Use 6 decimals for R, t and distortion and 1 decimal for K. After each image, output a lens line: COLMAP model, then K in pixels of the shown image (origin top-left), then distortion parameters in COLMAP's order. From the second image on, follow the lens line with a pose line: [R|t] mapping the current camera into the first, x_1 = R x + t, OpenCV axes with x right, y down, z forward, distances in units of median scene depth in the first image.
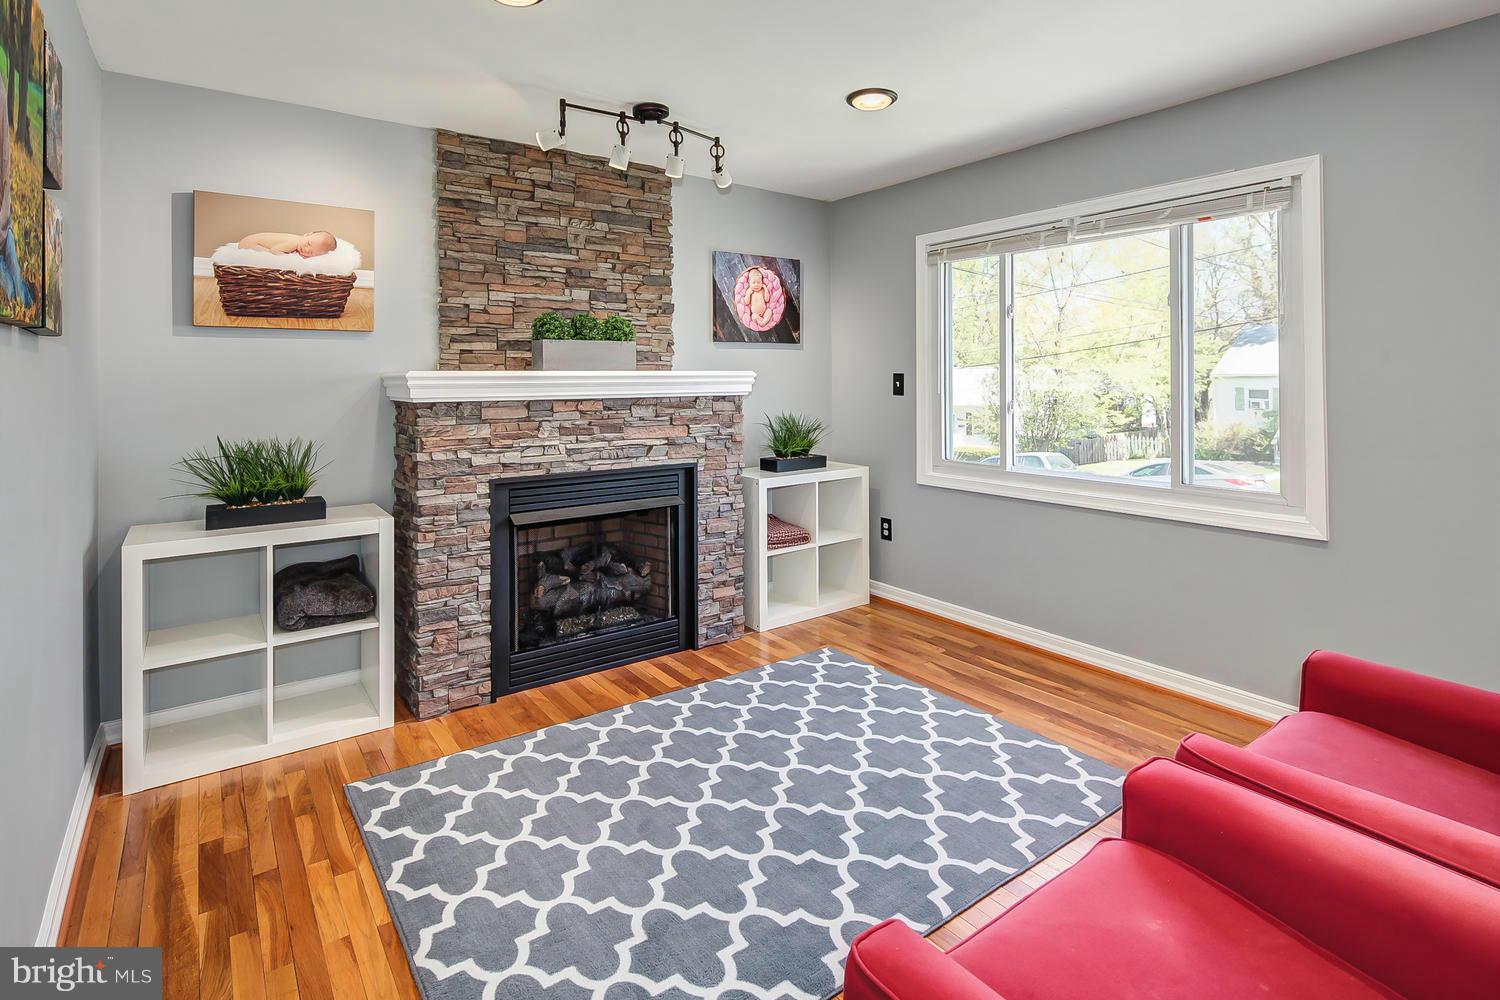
lens RADIAL K [[740.7, 0, 744.3], [0, 740.7, 499.1], [0, 0, 1]] dist [-0.000622, 0.000575]
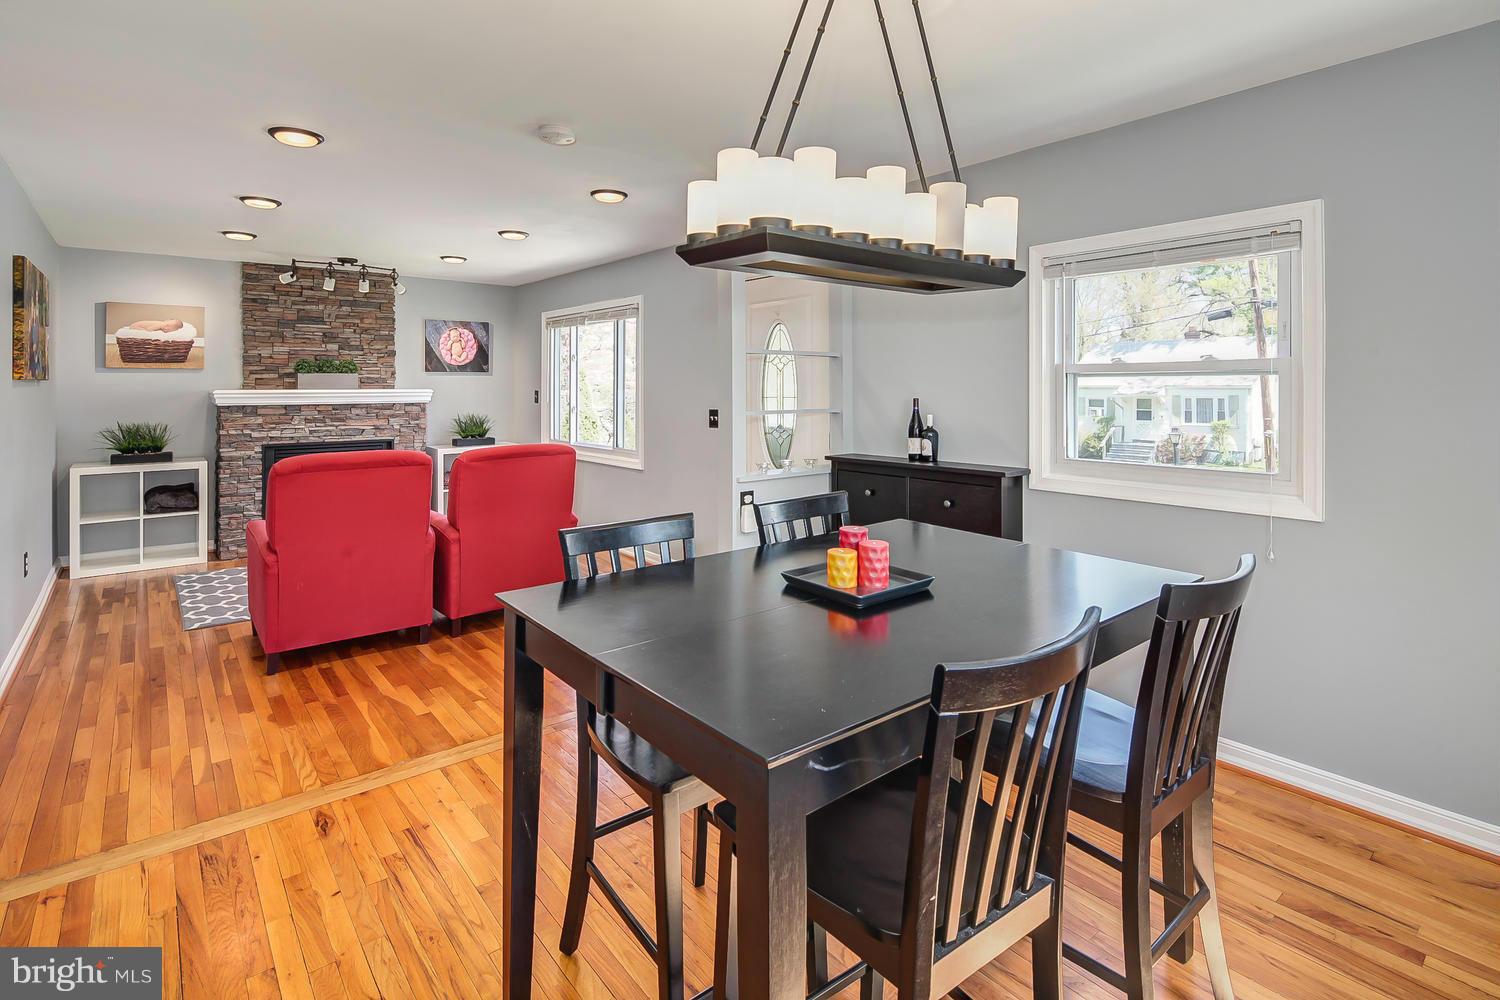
lens RADIAL K [[740.7, 0, 752.6], [0, 740.7, 502.1], [0, 0, 1]] dist [-0.000622, 0.000575]
pose [[0.998496, -0.001386, 0.054815, 0.839284], [0.001563, 0.999994, -0.003180, 0.132921], [-0.054810, 0.003261, 0.998491, -1.030700]]
